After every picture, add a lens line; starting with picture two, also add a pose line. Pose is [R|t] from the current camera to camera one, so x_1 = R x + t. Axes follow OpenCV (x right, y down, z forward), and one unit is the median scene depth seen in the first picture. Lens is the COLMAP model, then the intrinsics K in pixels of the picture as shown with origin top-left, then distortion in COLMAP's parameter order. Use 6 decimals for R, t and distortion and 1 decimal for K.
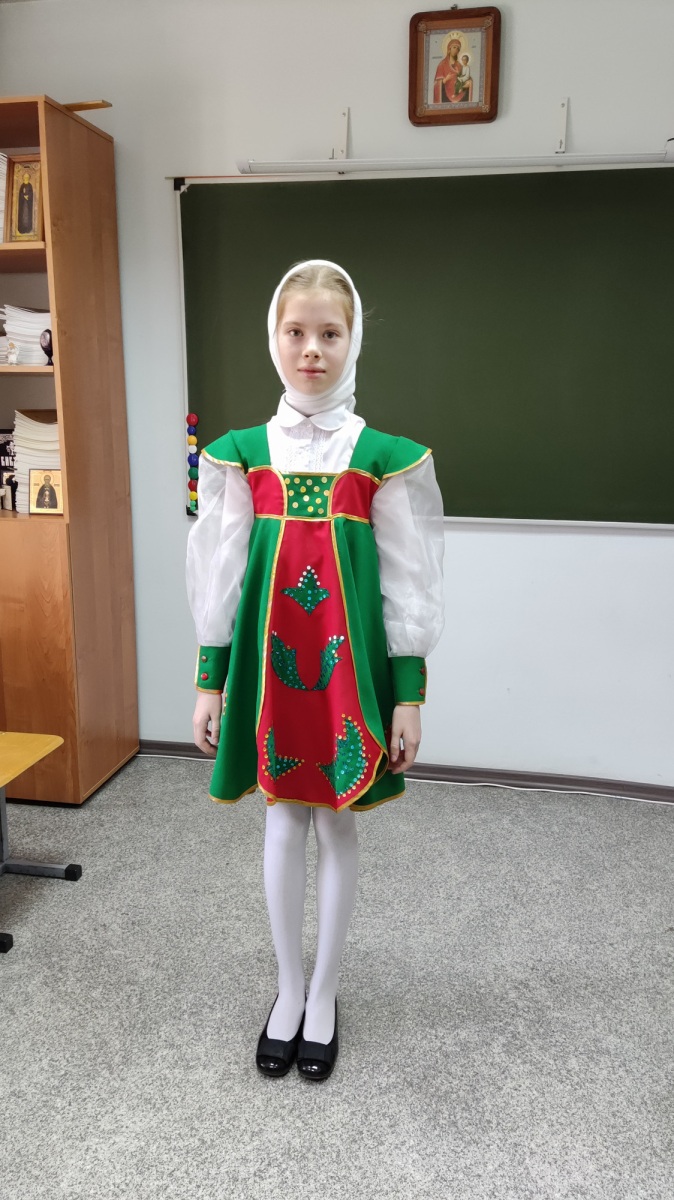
lens RADIAL K [[906.7, 0, 337.2], [0, 906.7, 603.1], [0, 0, 1]] dist [0.066024, -0.071428]
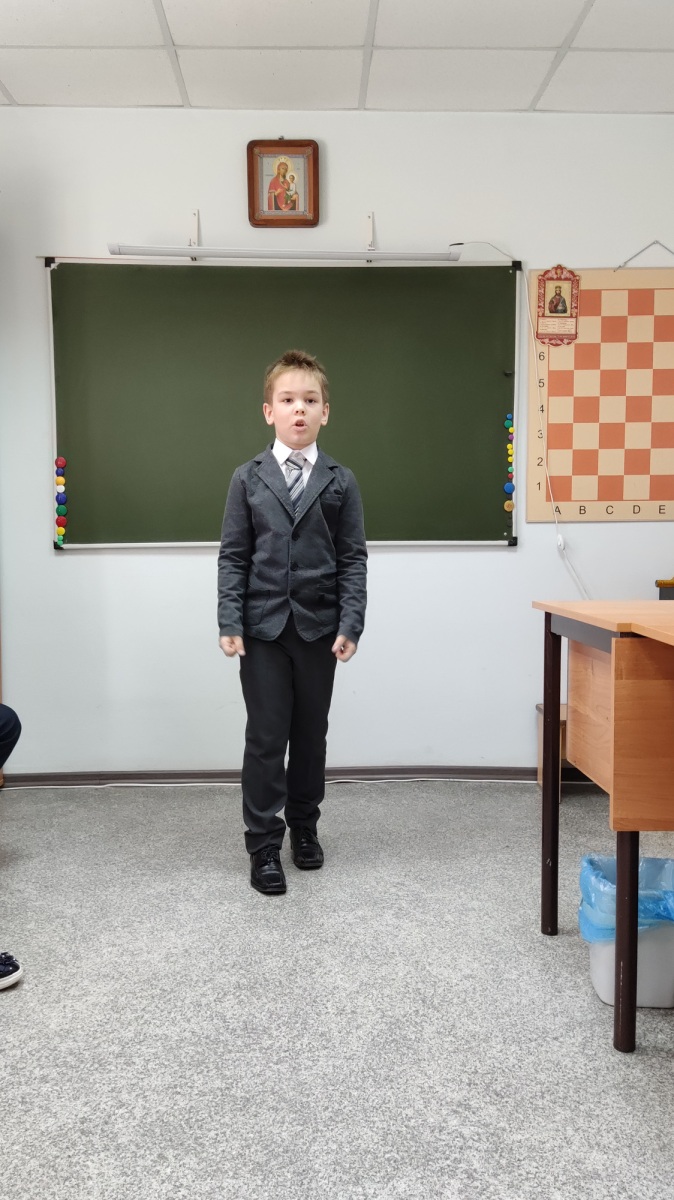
lens RADIAL K [[948.6, 0, 334.0], [0, 948.6, 578.9], [0, 0, 1]] dist [0.098278, -0.081829]
pose [[0.973946, -0.027253, 0.225139, -0.125231], [0.063649, 0.985700, -0.156026, 0.171936], [-0.217667, 0.166291, 0.961753, -0.205423]]
